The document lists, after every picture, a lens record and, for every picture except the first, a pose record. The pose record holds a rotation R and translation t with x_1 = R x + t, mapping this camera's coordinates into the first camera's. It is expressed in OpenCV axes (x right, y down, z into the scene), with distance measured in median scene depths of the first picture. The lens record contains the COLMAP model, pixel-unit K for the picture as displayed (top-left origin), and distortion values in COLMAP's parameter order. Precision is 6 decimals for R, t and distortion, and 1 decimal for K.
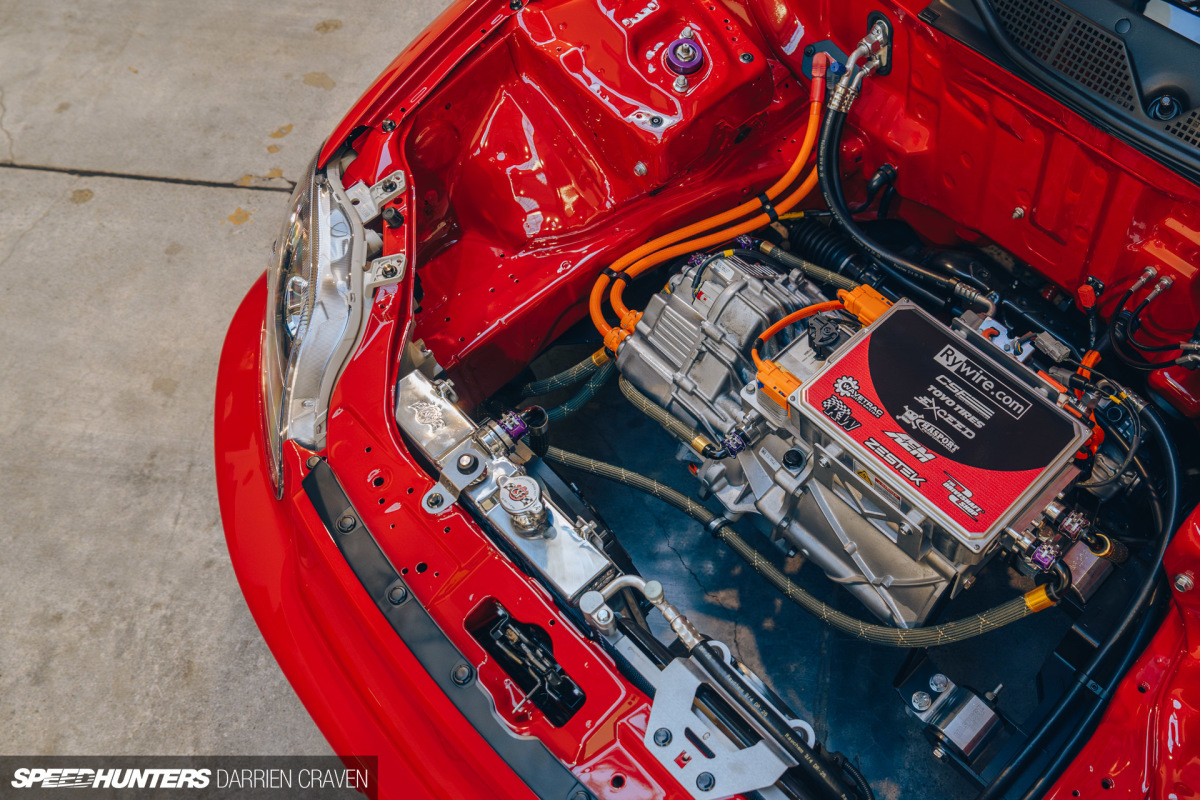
lens RADIAL K [[846.6, 0, 600.0], [0, 846.6, 400.0], [0, 0, 1]] dist [-0.004587, -0.002576]
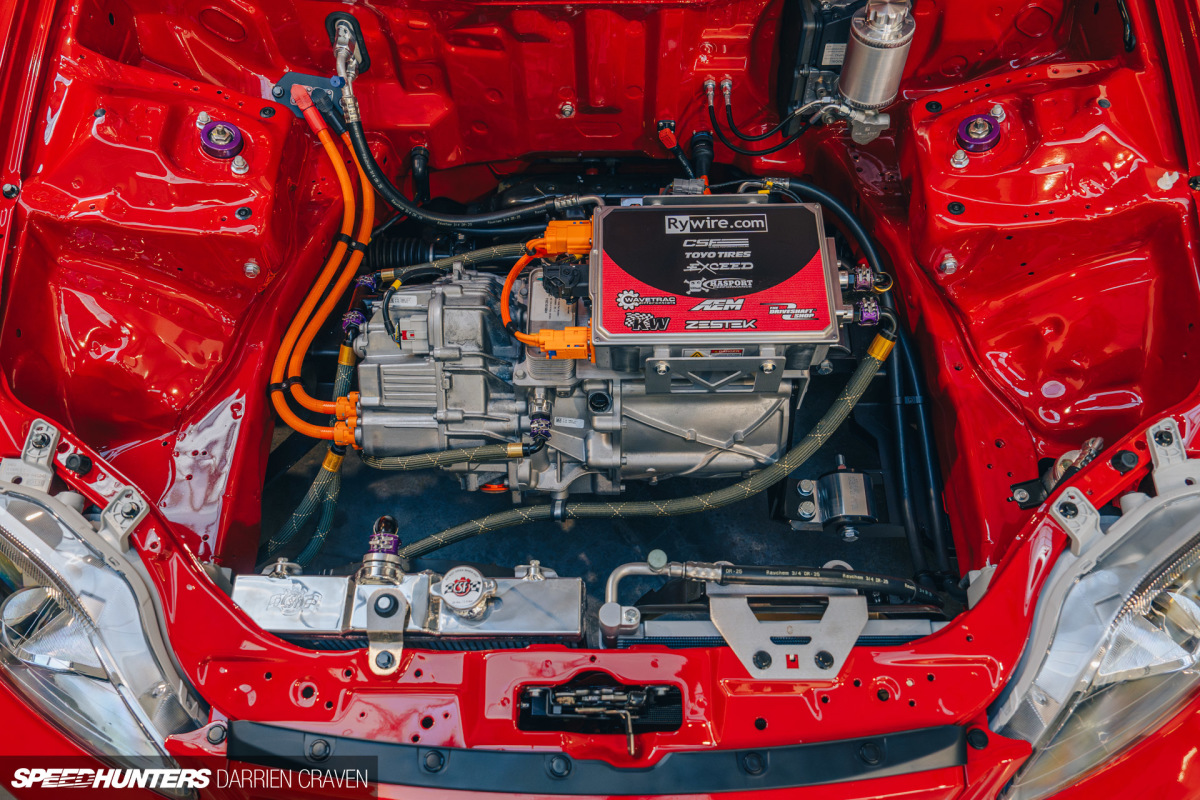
lens RADIAL K [[843.3, 0, 599.3], [0, 843.3, 439.6], [0, 0, 1]] dist [-0.004758, -0.001456]
pose [[0.729764, -0.617477, 0.293540, -0.124788], [0.609159, 0.782168, 0.130914, -0.035210], [-0.310434, 0.083277, 0.946940, 0.055487]]
